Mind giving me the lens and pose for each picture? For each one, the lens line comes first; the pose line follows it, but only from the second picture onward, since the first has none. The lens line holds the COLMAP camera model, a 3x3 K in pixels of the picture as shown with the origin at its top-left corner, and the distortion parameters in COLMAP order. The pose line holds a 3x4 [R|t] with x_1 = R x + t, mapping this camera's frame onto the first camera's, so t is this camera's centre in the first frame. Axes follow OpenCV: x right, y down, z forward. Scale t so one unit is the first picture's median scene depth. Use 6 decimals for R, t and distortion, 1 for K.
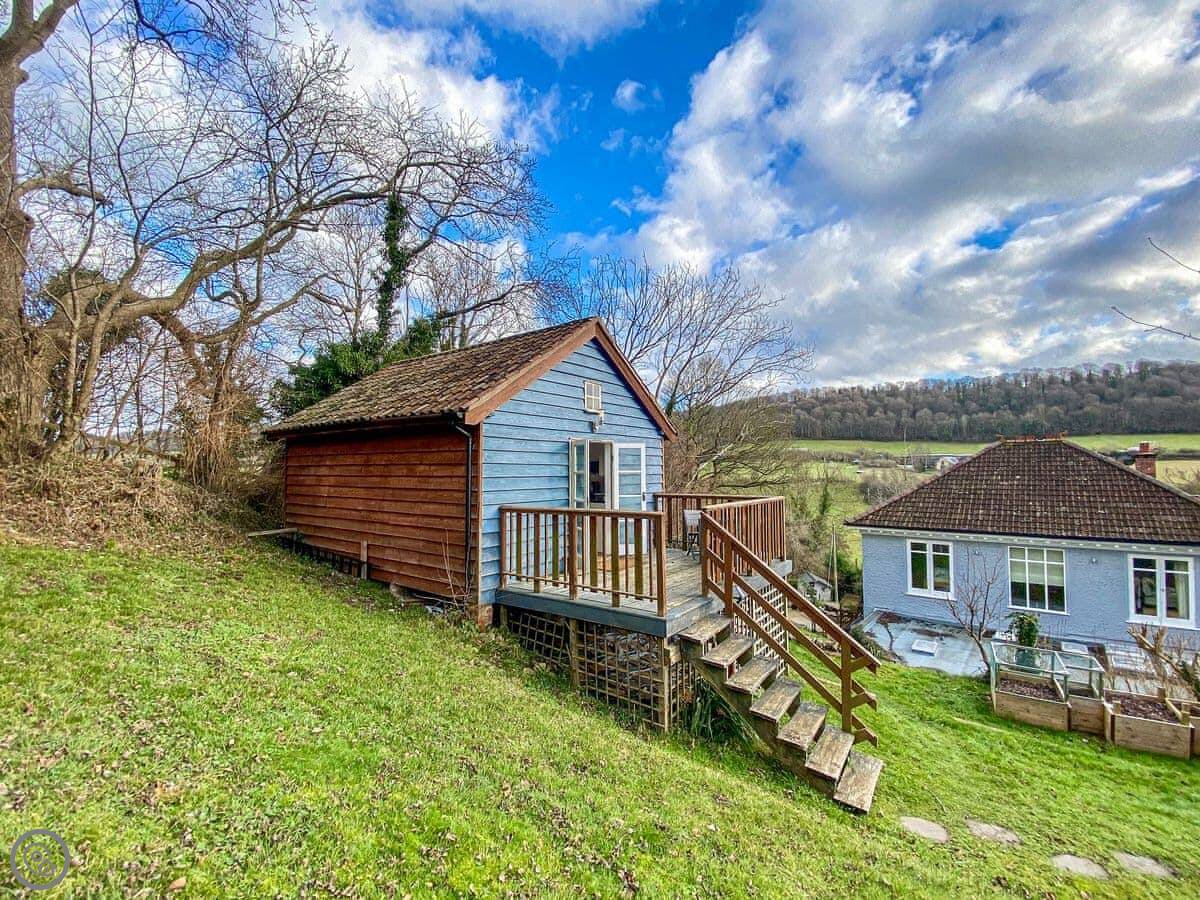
lens RADIAL K [[482.1, 0, 598.2], [0, 482.1, 458.9], [0, 0, 1]] dist [0.017534, -0.018825]
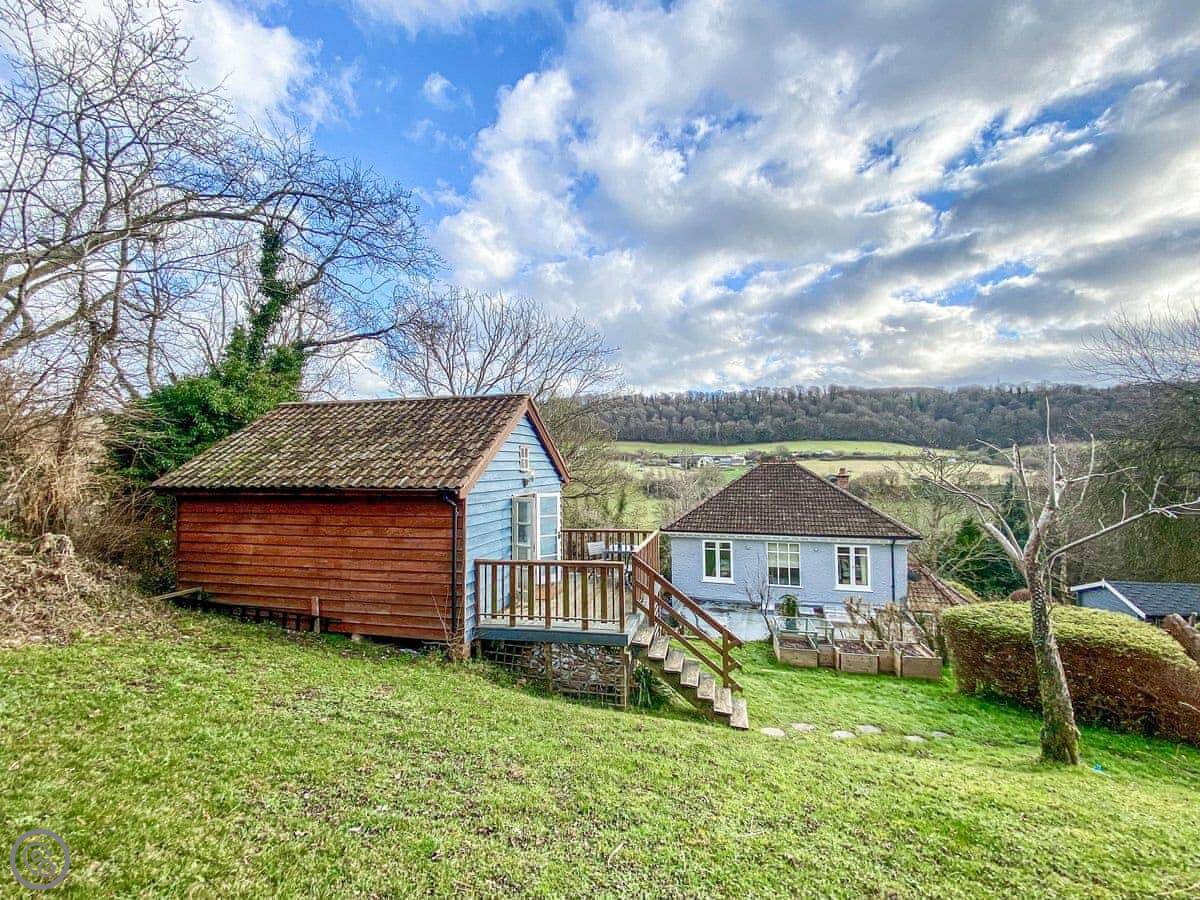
lens RADIAL K [[478.7, 0, 594.1], [0, 478.7, 450.6], [0, 0, 1]] dist [0.015847, -0.018261]
pose [[0.923023, 0.004303, 0.384720, -0.338684], [0.002403, 0.999854, -0.016947, -0.137811], [-0.384737, 0.016567, 0.922878, -0.223931]]
